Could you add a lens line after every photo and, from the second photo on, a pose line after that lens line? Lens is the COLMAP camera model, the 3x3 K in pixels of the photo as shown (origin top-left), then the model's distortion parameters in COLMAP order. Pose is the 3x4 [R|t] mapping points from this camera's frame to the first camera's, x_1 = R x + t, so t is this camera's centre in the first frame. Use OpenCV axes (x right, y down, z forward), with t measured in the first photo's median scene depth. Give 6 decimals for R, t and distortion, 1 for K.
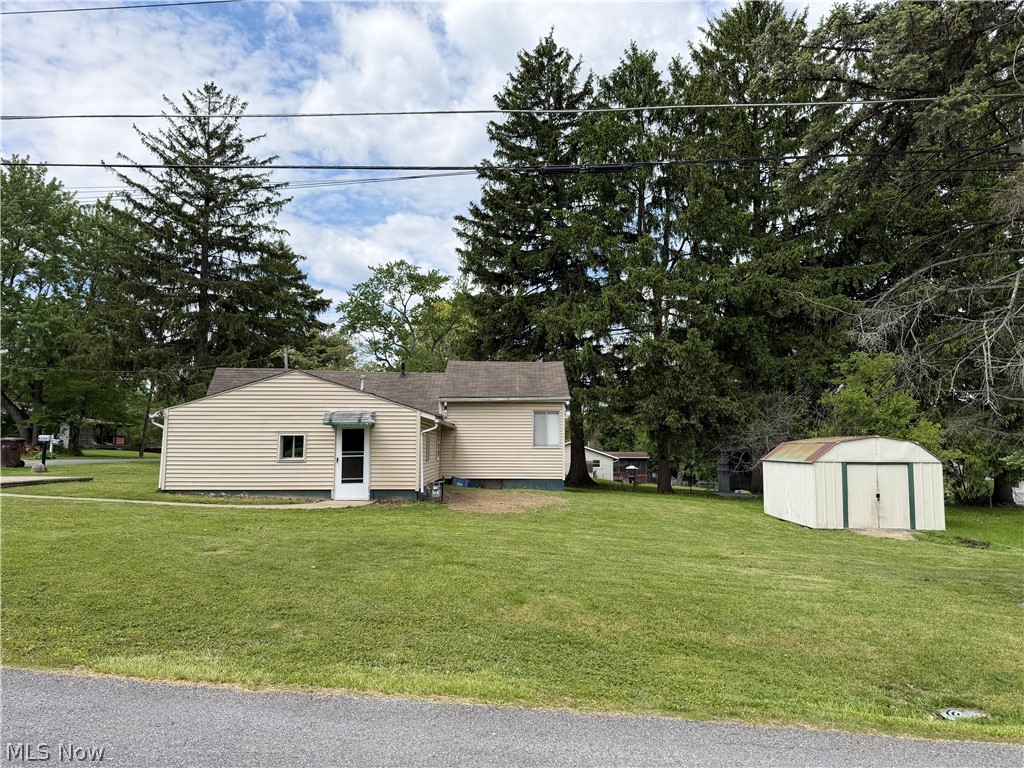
lens RADIAL K [[714.1, 0, 512.0], [0, 714.1, 384.0], [0, 0, 1]] dist [-0.005108, -0.002393]
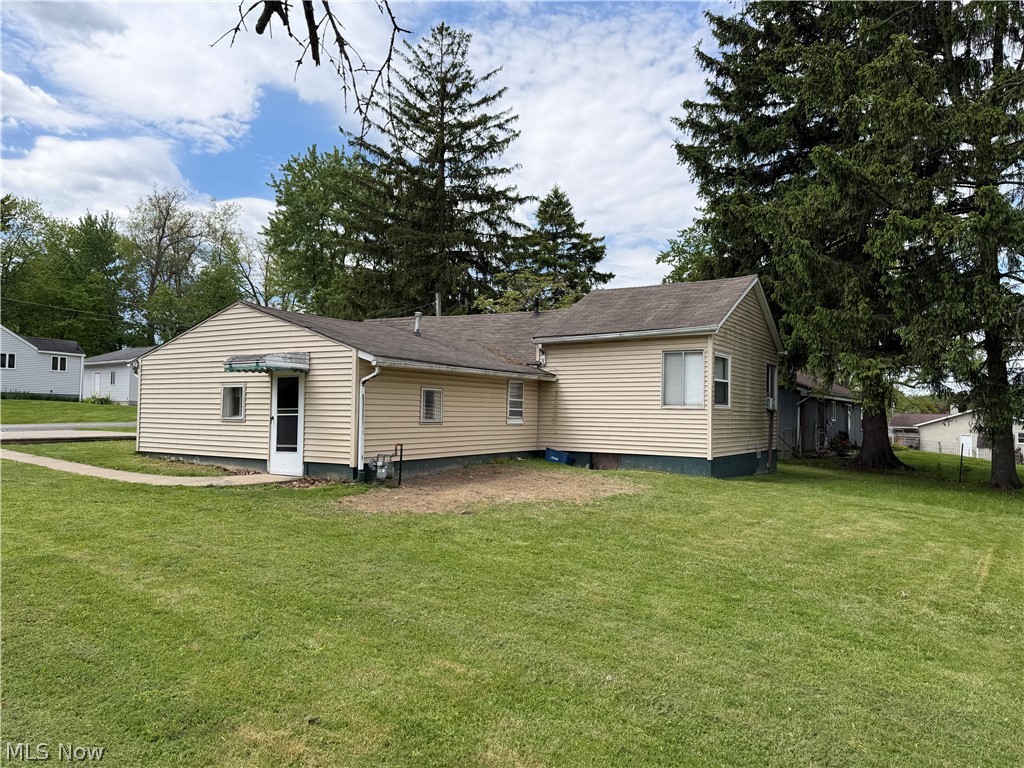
lens RADIAL K [[712.1, 0, 509.5], [0, 712.1, 379.3], [0, 0, 1]] dist [0.093244, -0.137423]
pose [[0.831538, -0.021398, -0.555055, 0.370059], [0.041497, 0.998858, 0.023661, 0.056735], [0.553915, -0.042708, 0.831477, 0.516932]]
